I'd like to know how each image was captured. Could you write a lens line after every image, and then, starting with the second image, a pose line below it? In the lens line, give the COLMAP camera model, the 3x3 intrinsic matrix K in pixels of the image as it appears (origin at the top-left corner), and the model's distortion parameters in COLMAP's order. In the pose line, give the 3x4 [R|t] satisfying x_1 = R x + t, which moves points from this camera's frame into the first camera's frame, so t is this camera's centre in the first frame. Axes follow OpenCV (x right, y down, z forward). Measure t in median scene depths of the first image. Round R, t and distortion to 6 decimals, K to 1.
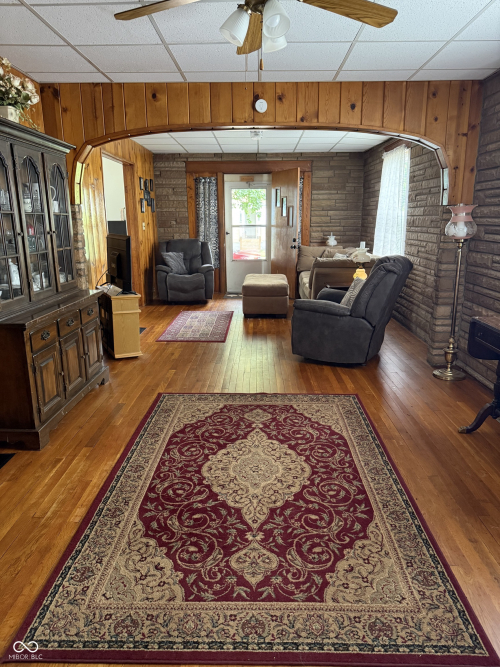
lens RADIAL K [[466.6, 0, 245.5], [0, 466.6, 334.3], [0, 0, 1]] dist [0.012115, -0.026797]
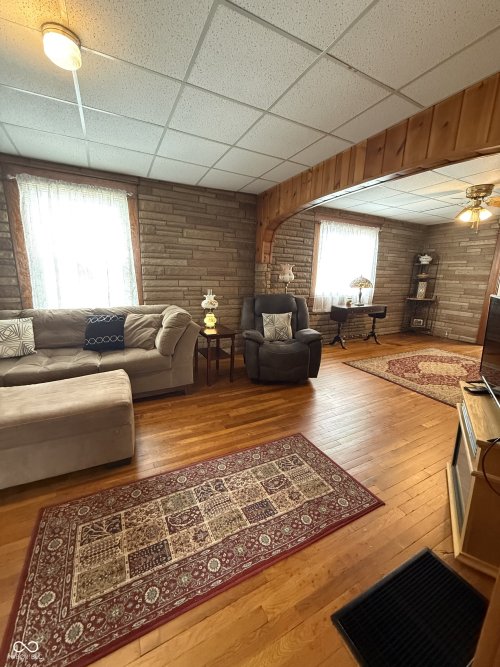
lens RADIAL K [[267.8, 0, 251.2], [0, 267.8, 331.7], [0, 0, 1]] dist [0.001312, -0.000507]
pose [[-0.488148, -0.187969, 0.852279, -0.610805], [0.188353, 0.930830, 0.313174, -0.504525], [-0.852194, 0.313404, -0.418979, 2.165721]]
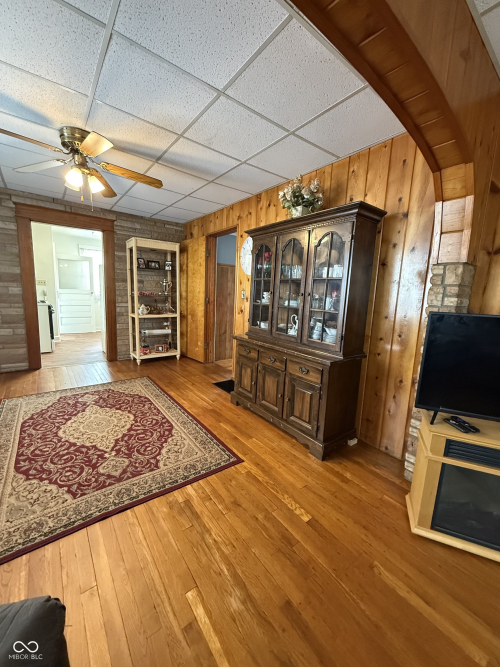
lens RADIAL K [[267.8, 0, 250.4], [0, 267.8, 333.4], [0, 0, 1]] dist [0.001312, -0.000507]
pose [[-0.776232, 0.068891, -0.626672, 0.155235], [-0.186689, 0.924313, 0.332855, -0.369279], [0.602172, 0.375365, -0.704621, 1.630997]]
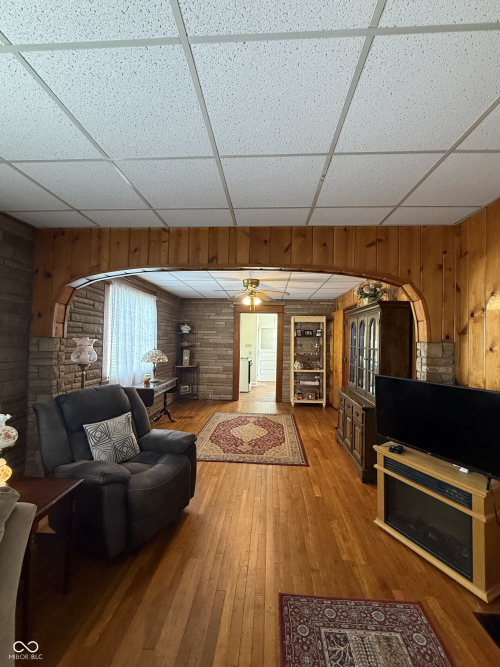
lens RADIAL K [[287.9, 0, 252.5], [0, 287.9, 333.3], [0, 0, 1]] dist [-0.005621, 0.000303]
pose [[-0.999478, -0.012980, 0.029581, -0.037718], [-0.006235, 0.976022, 0.217583, -0.598404], [-0.031696, 0.217285, -0.975593, 2.262763]]
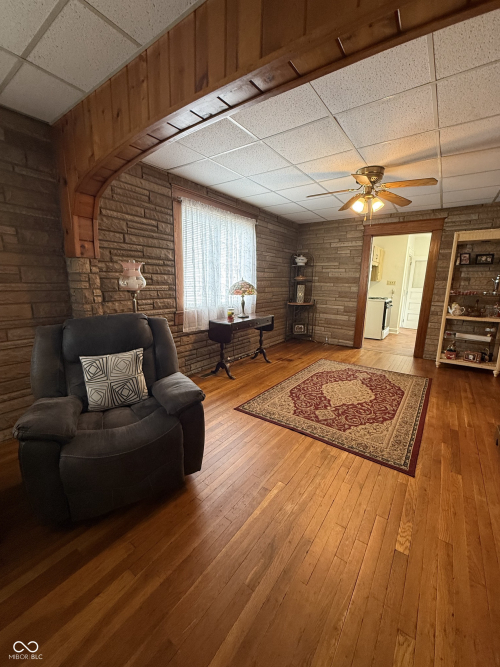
lens RADIAL K [[267.8, 0, 250.8], [0, 267.8, 333.6], [0, 0, 1]] dist [0.001312, -0.000507]
pose [[-0.827506, -0.118943, 0.548713, -0.223115], [0.122583, 0.915451, 0.383305, -0.423693], [-0.547911, 0.384450, -0.742961, 1.799353]]
